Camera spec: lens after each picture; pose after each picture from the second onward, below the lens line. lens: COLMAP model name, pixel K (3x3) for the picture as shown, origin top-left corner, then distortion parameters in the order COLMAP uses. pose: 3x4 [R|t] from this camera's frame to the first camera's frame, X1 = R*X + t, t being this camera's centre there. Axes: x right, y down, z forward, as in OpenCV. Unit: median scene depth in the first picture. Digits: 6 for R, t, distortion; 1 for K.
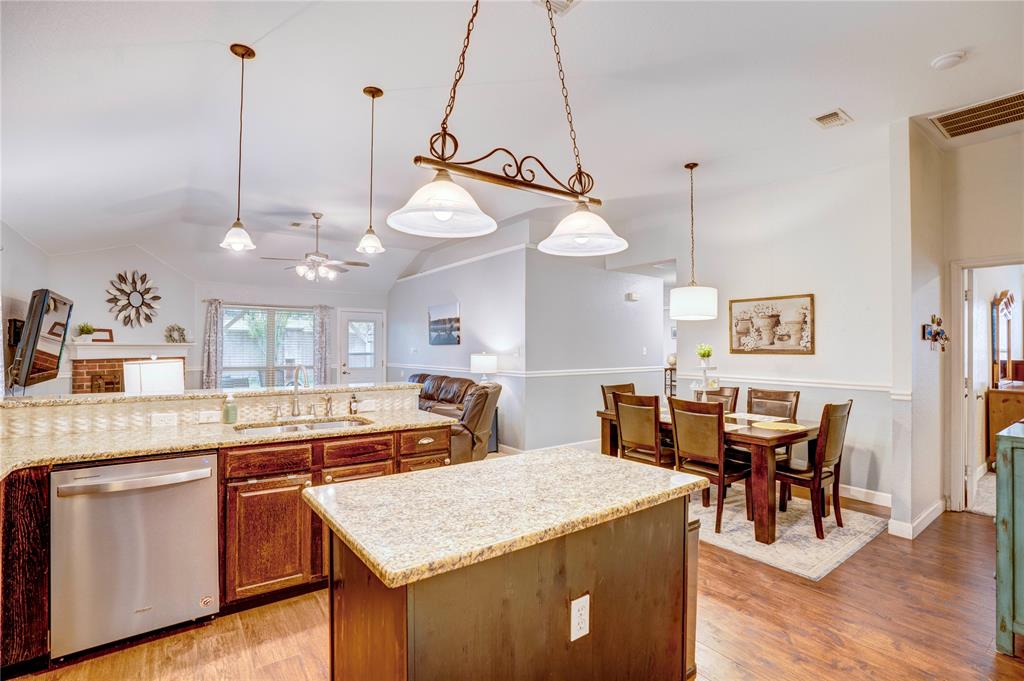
lens RADIAL K [[479.4, 0, 506.5], [0, 479.4, 342.3], [0, 0, 1]] dist [-0.076601, 0.035161]
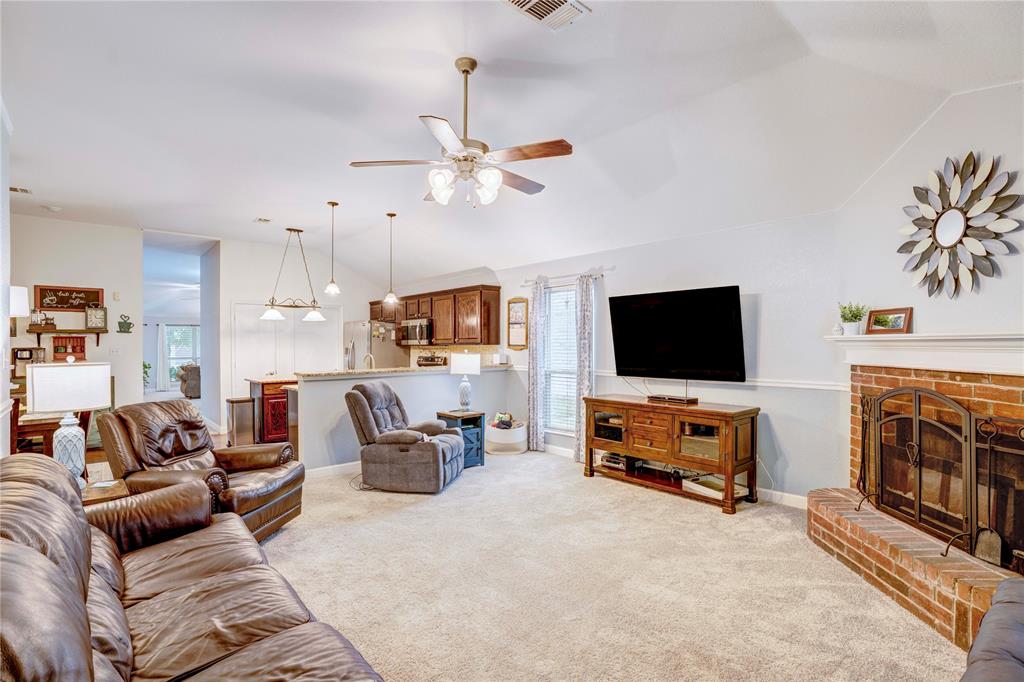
lens RADIAL K [[485.3, 0, 512.0], [0, 485.3, 341.0], [0, 0, 1]] dist [-0.080533, 0.034075]
pose [[-0.994616, 0.003378, -0.103576, -0.495937], [0.005052, 0.999861, -0.015906, 0.016630], [0.103508, -0.016343, -0.994494, 1.841312]]
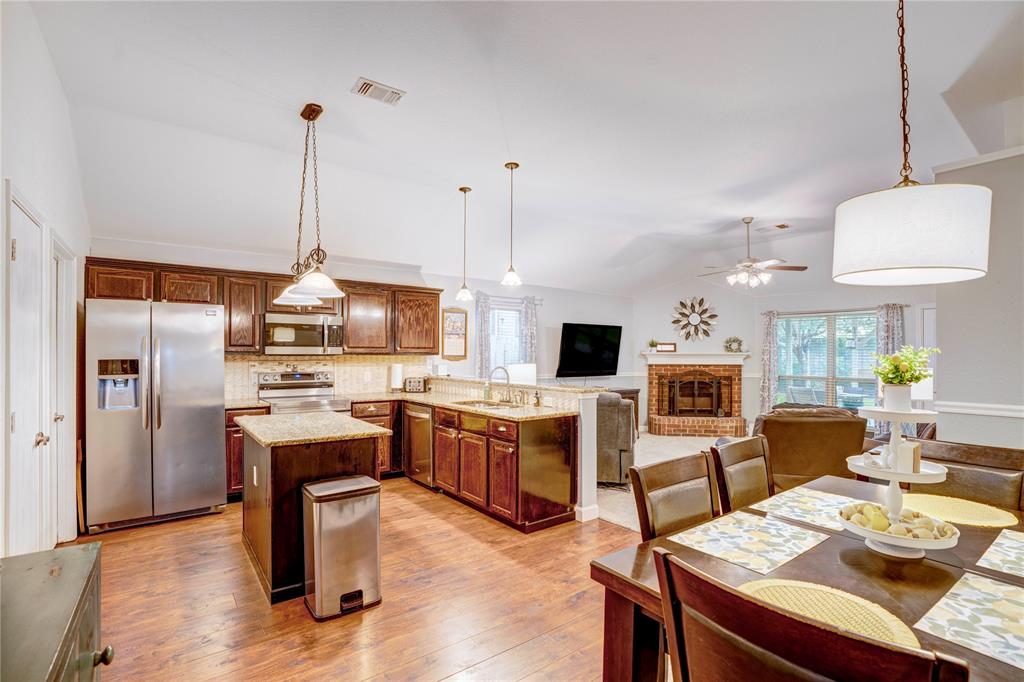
lens RADIAL K [[473.4, 0, 509.3], [0, 473.4, 345.5], [0, 0, 1]] dist [-0.076771, 0.031747]
pose [[0.016073, -0.021251, -0.999645, 0.673568], [0.006471, 0.999755, -0.021149, 0.007024], [0.999850, -0.006128, 0.016207, 0.615877]]
